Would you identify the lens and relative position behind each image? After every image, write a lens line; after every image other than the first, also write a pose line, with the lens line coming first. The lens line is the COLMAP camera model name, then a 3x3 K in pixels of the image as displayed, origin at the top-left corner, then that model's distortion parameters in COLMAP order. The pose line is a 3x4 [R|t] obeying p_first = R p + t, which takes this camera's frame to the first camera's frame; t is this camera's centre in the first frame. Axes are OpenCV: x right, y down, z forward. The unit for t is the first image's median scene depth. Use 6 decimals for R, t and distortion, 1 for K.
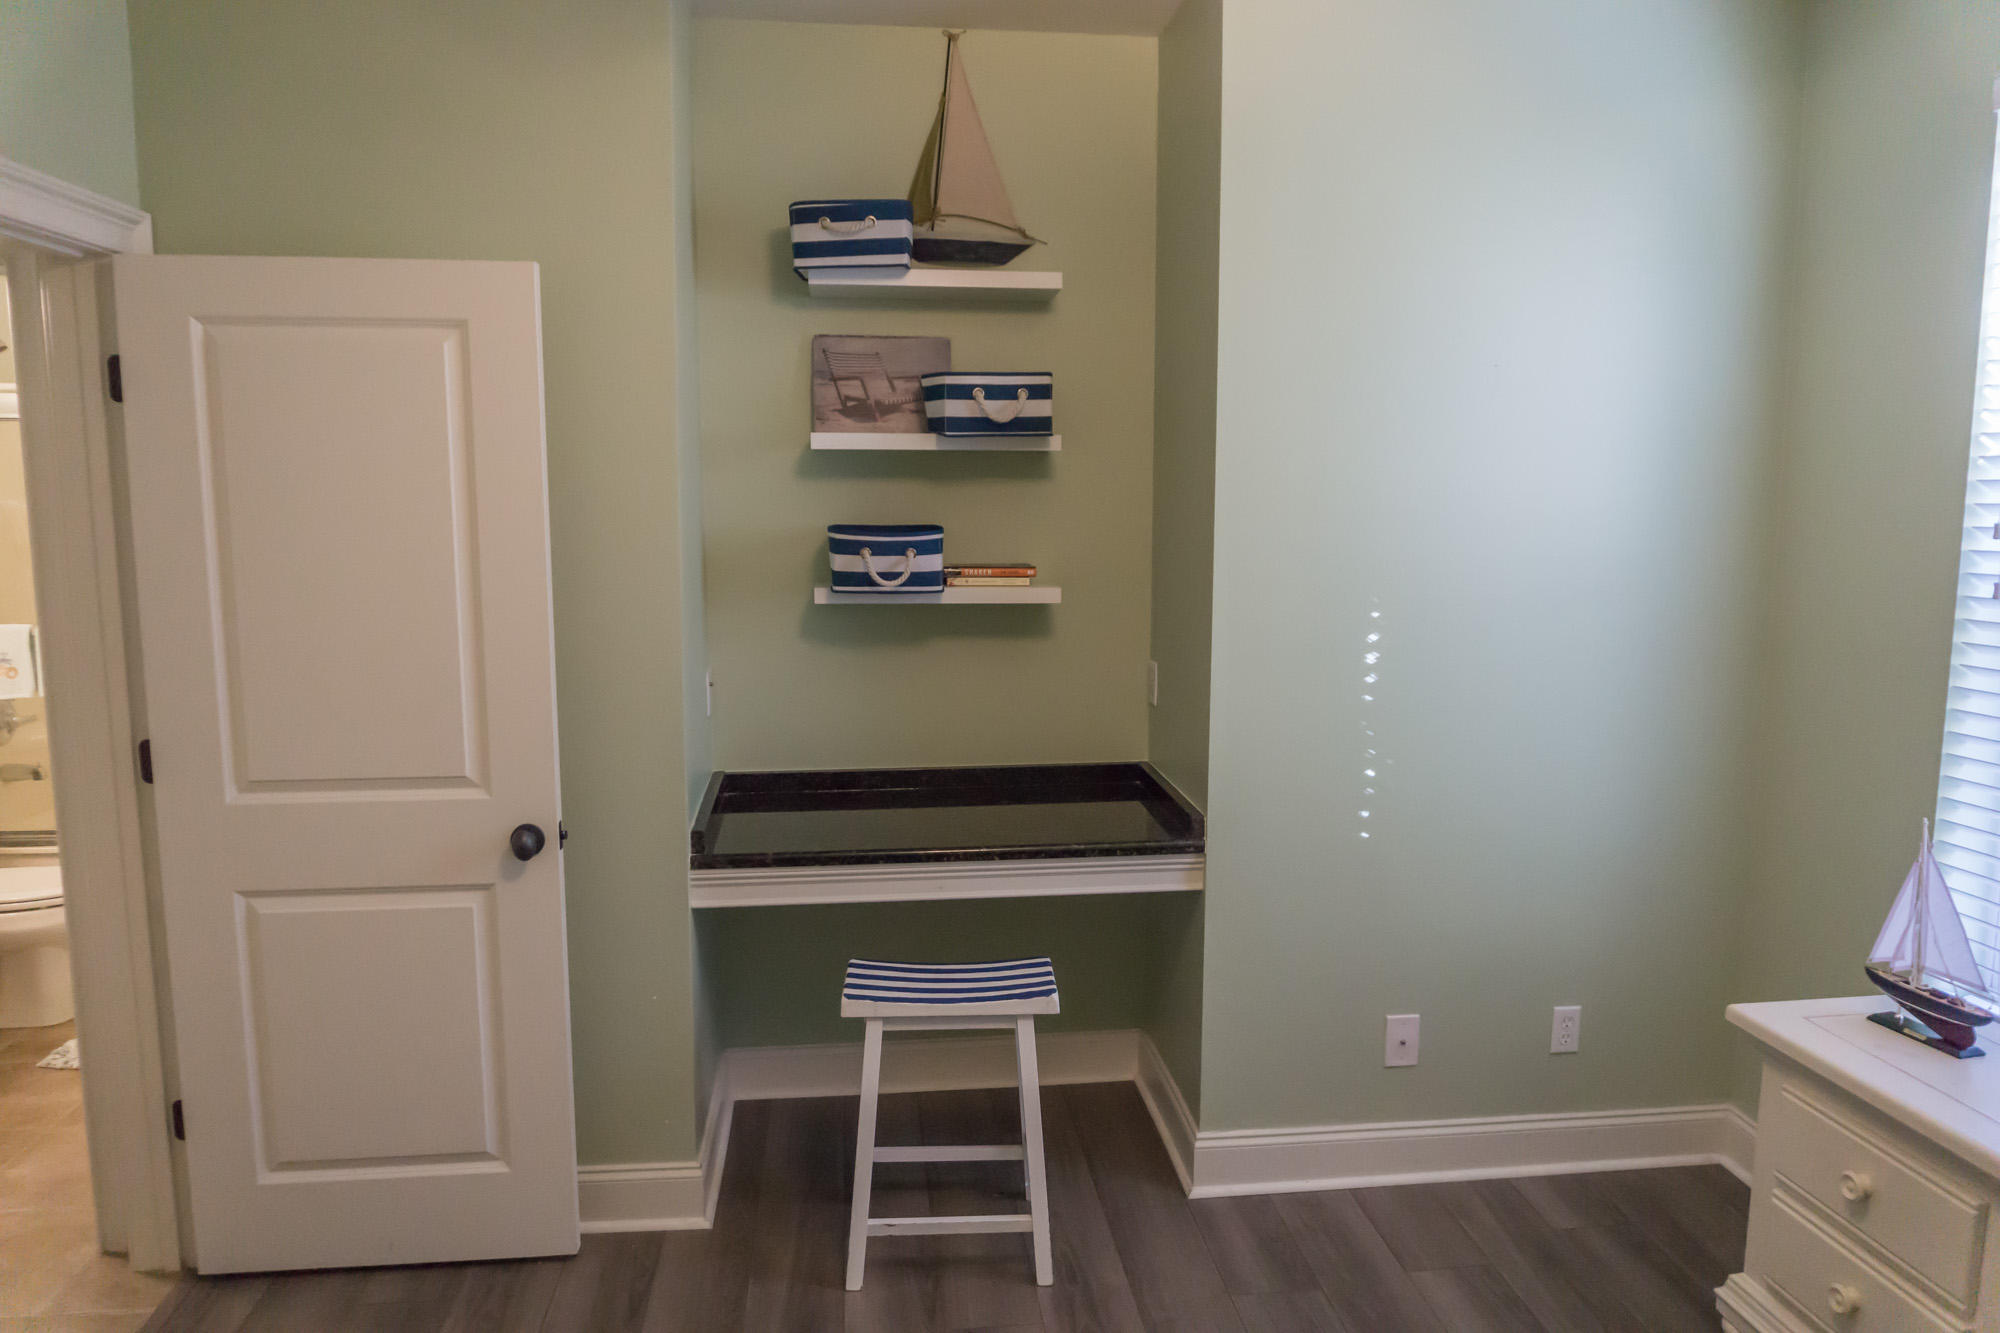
lens RADIAL K [[1333.4, 0, 999.1], [0, 1333.4, 667.8], [0, 0, 1]] dist [-0.019674, -0.002156]
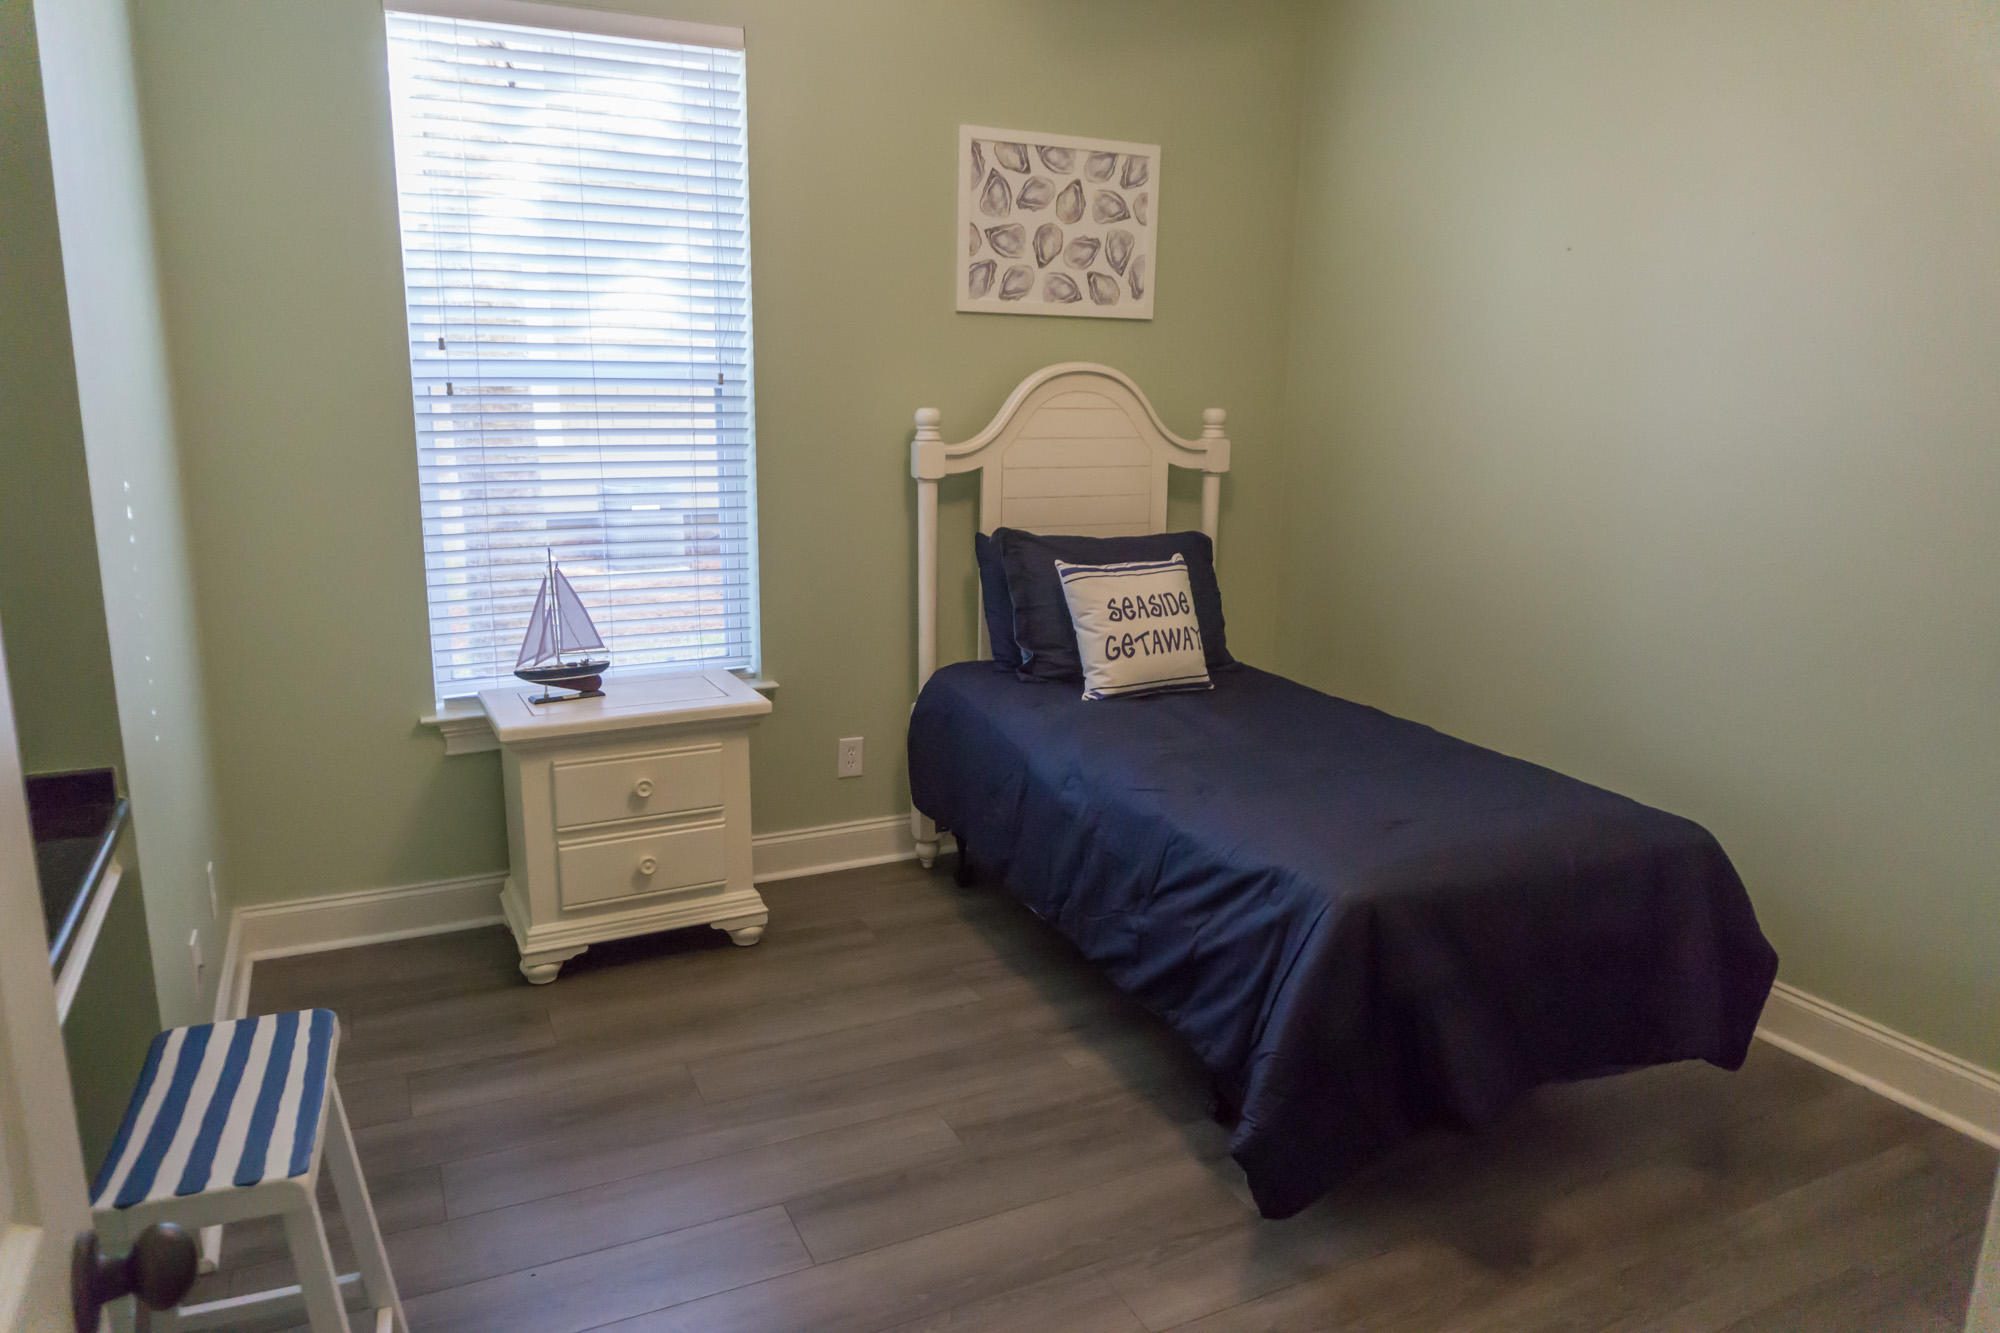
lens RADIAL K [[1333.4, 0, 999.1], [0, 1333.4, 667.8], [0, 0, 1]] dist [-0.019674, -0.002156]
pose [[-0.336620, -0.214152, 0.916966, -0.599808], [0.113811, 0.957404, 0.265377, -0.065150], [-0.934738, 0.193692, -0.297908, 0.743196]]
